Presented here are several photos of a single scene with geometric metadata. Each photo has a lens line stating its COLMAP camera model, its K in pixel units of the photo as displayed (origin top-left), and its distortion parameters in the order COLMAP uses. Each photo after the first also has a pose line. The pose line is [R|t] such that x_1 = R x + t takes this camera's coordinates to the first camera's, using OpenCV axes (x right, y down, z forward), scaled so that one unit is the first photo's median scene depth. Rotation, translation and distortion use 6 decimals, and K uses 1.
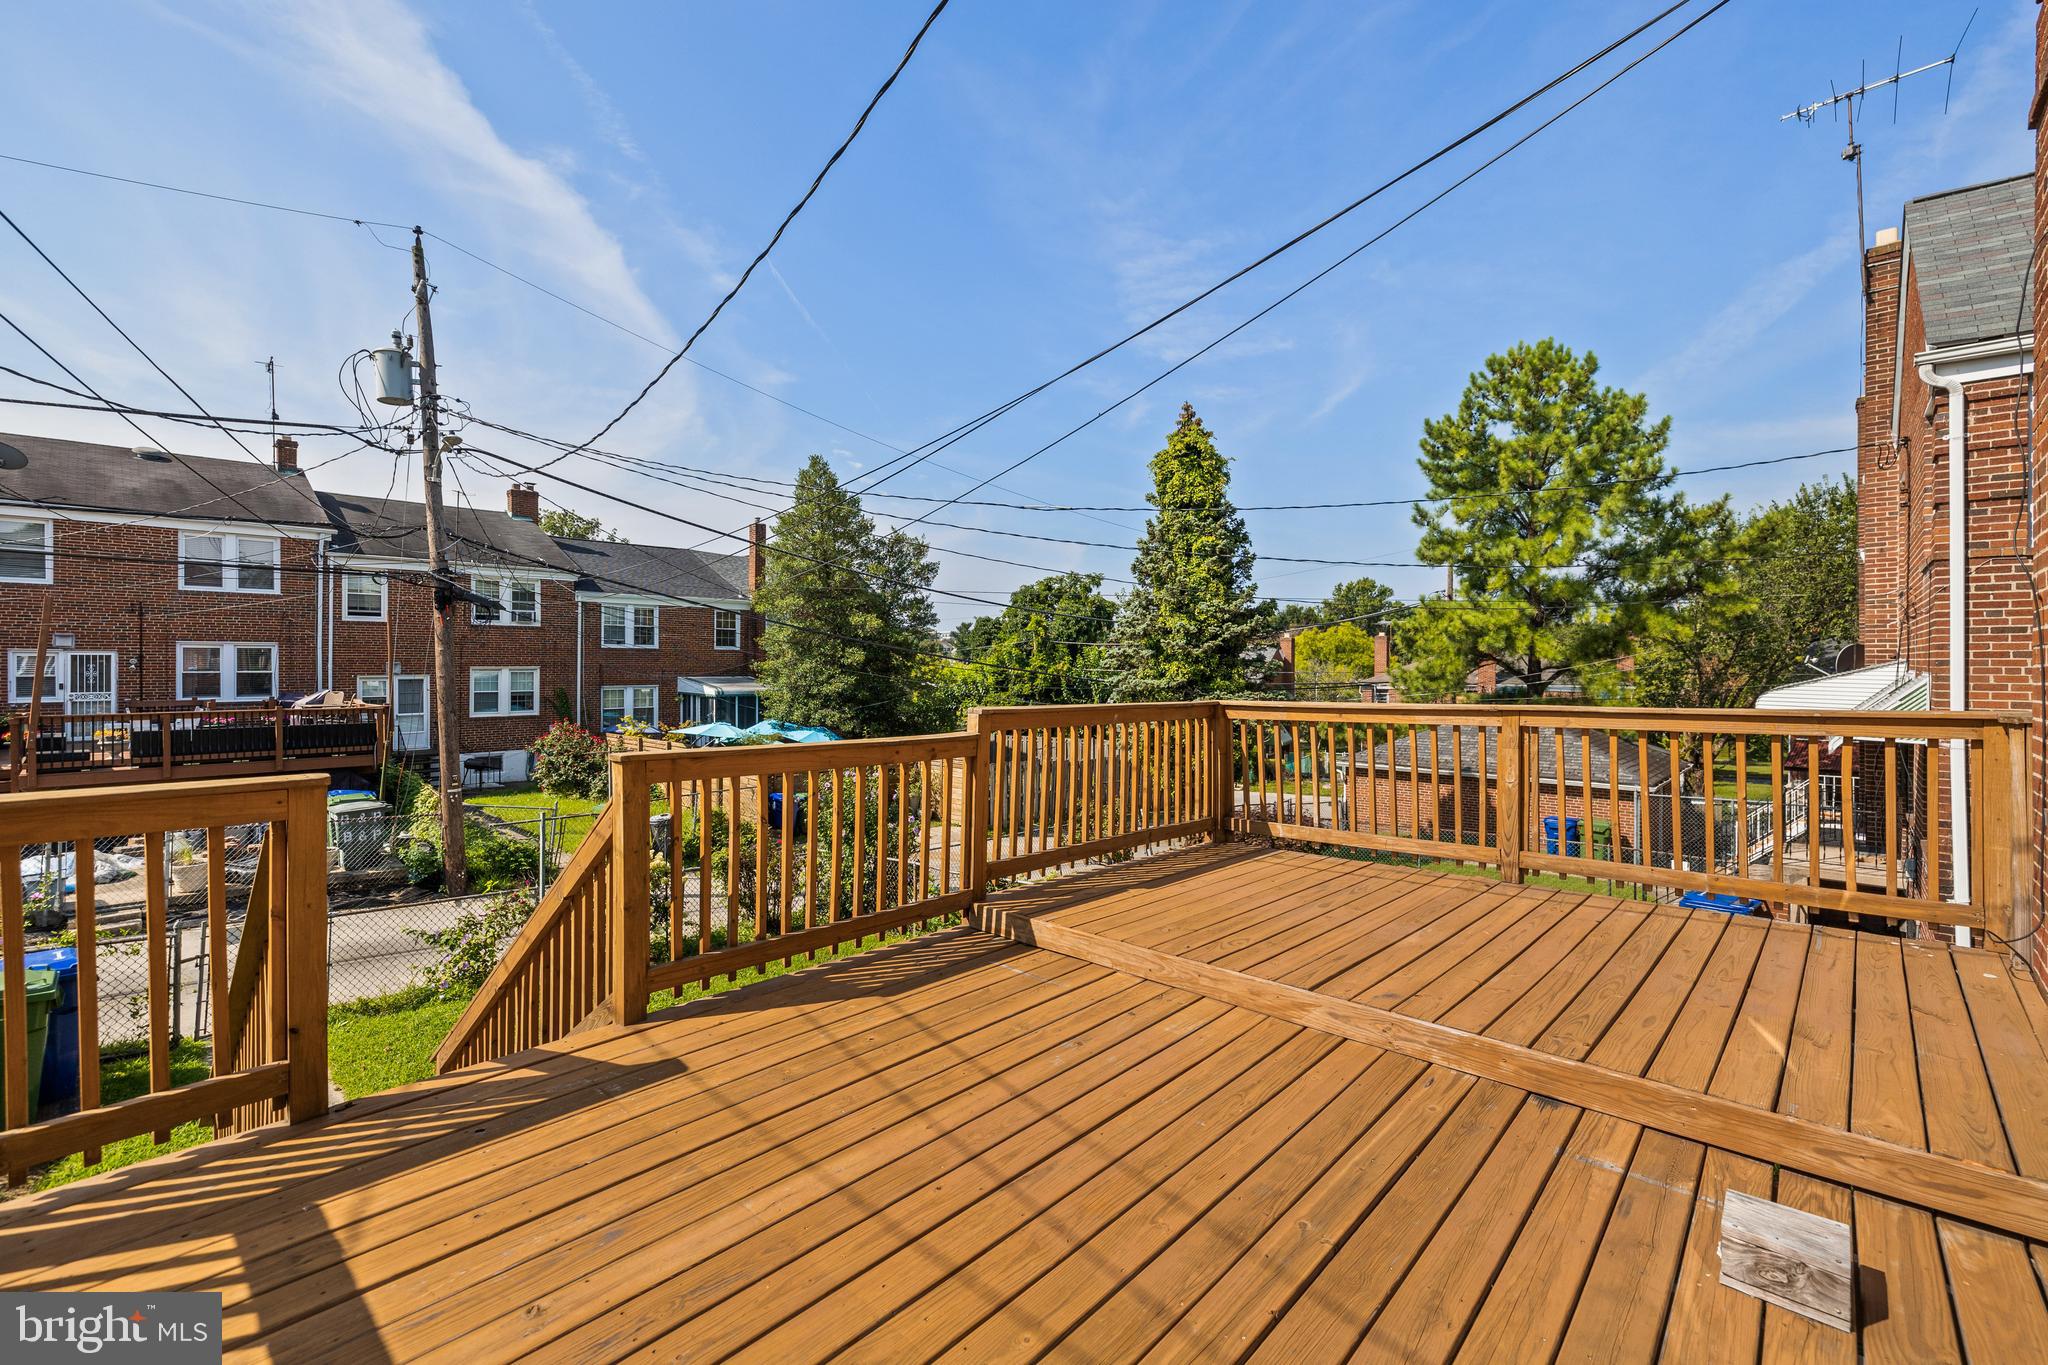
lens RADIAL K [[879.5, 0, 1002.2], [0, 879.5, 665.0], [0, 0, 1]] dist [0.002928, 0.000263]
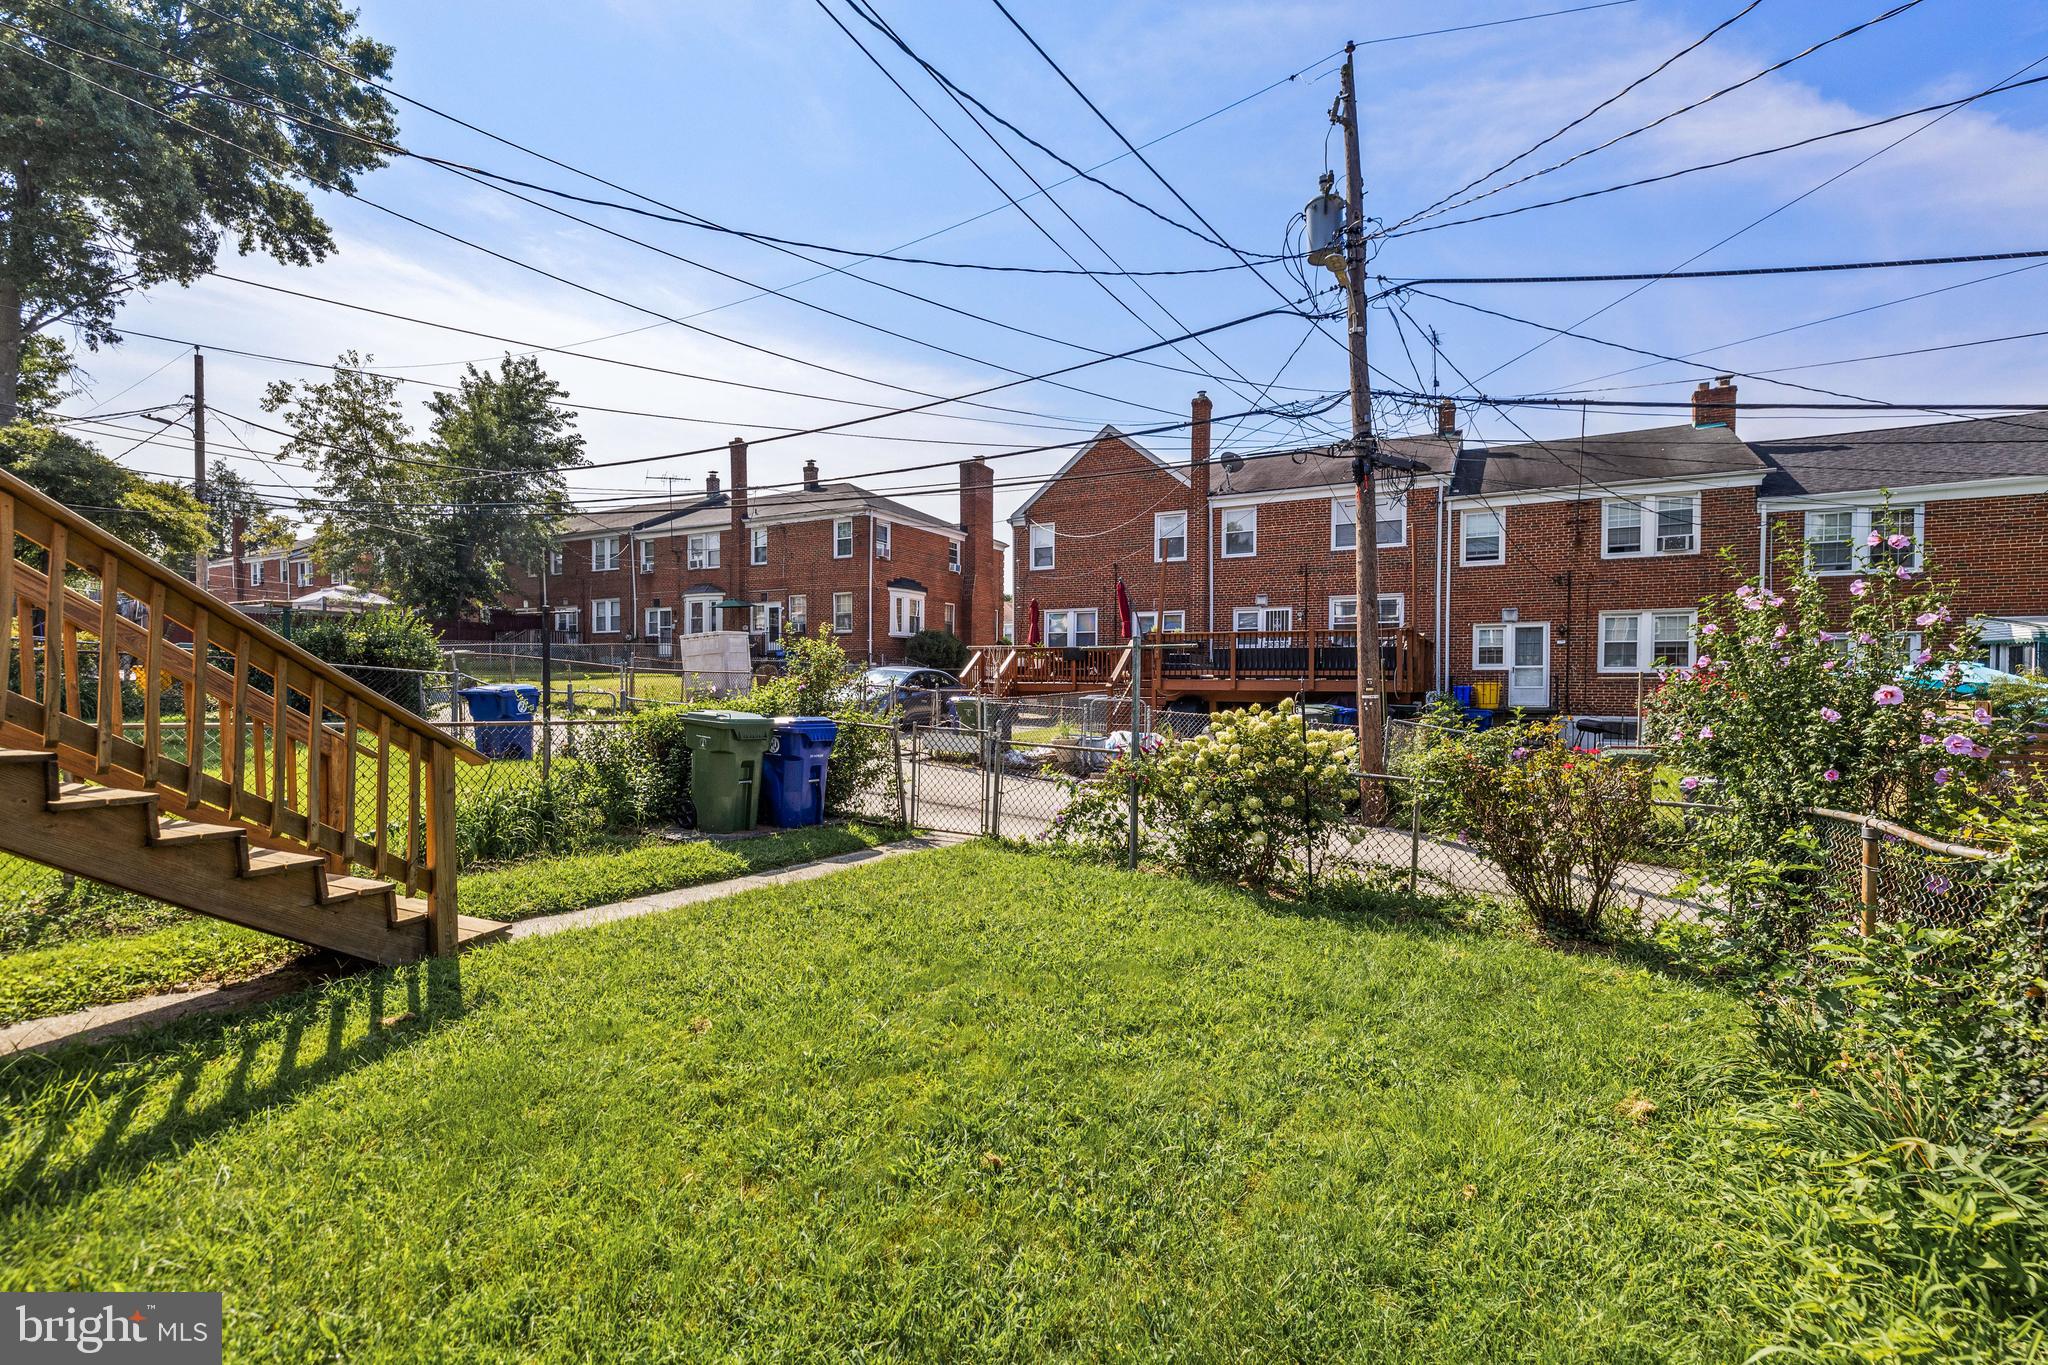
lens RADIAL K [[879.5, 0, 1040.8], [0, 879.5, 704.2], [0, 0, 1]] dist [0.002928, 0.000263]
pose [[0.255453, 0.014080, -0.966719, 0.076399], [-0.007350, 0.999893, 0.012621, 0.105068], [0.966794, 0.003881, 0.255529, 0.360384]]
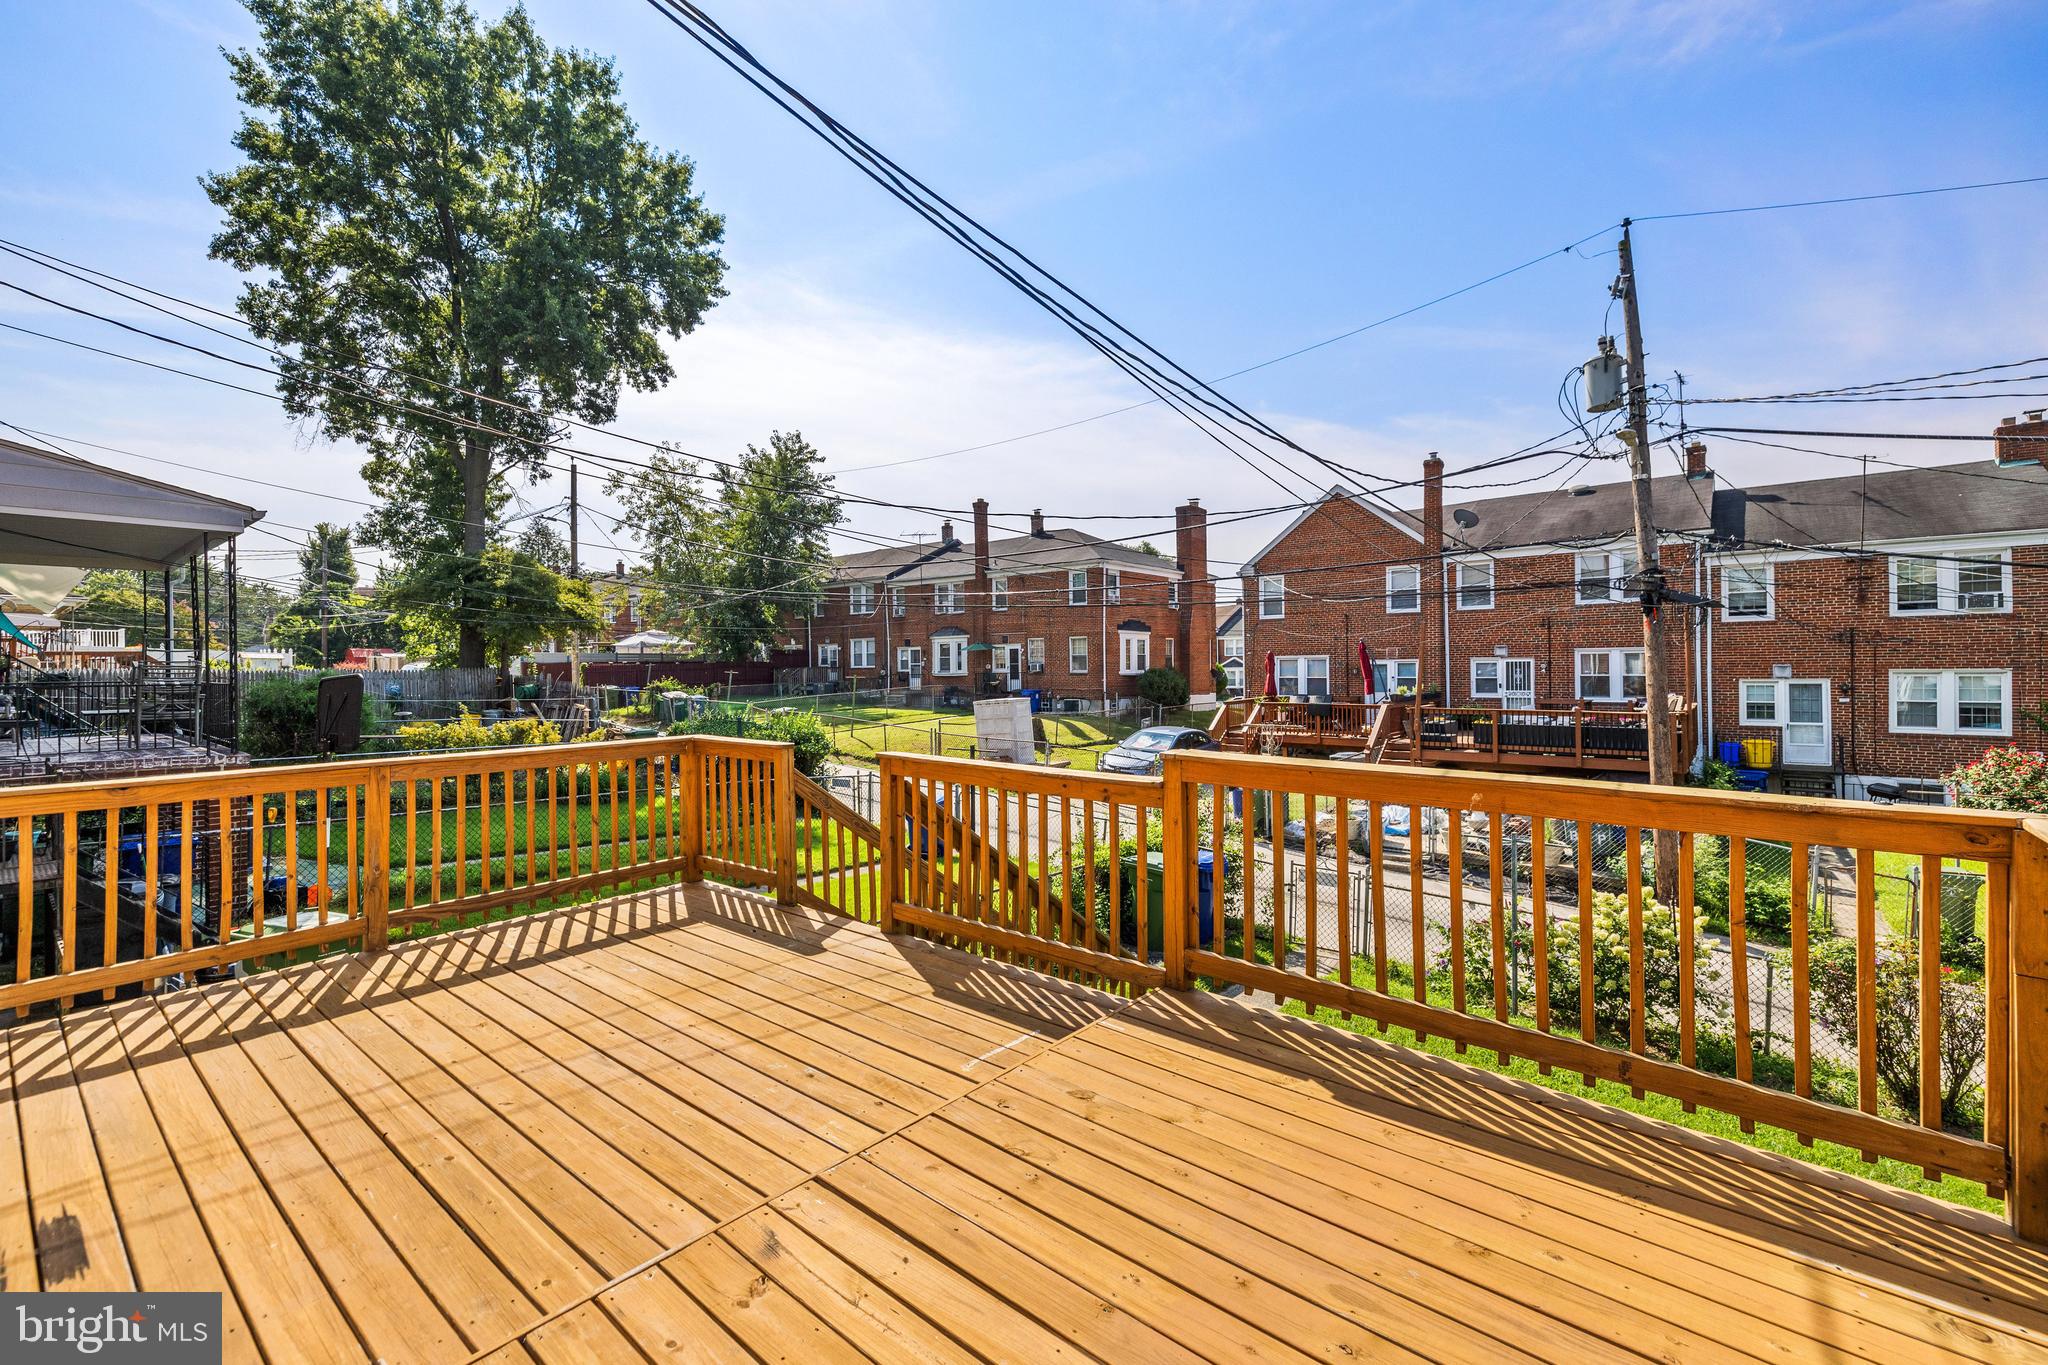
lens RADIAL K [[879.5, 0, 1020.4], [0, 879.5, 662.5], [0, 0, 1]] dist [0.002928, 0.000263]
pose [[0.062242, -0.007856, -0.998030, 0.190344], [0.008540, 0.999937, -0.007339, -0.006502], [0.998025, -0.008066, 0.062305, 0.200410]]
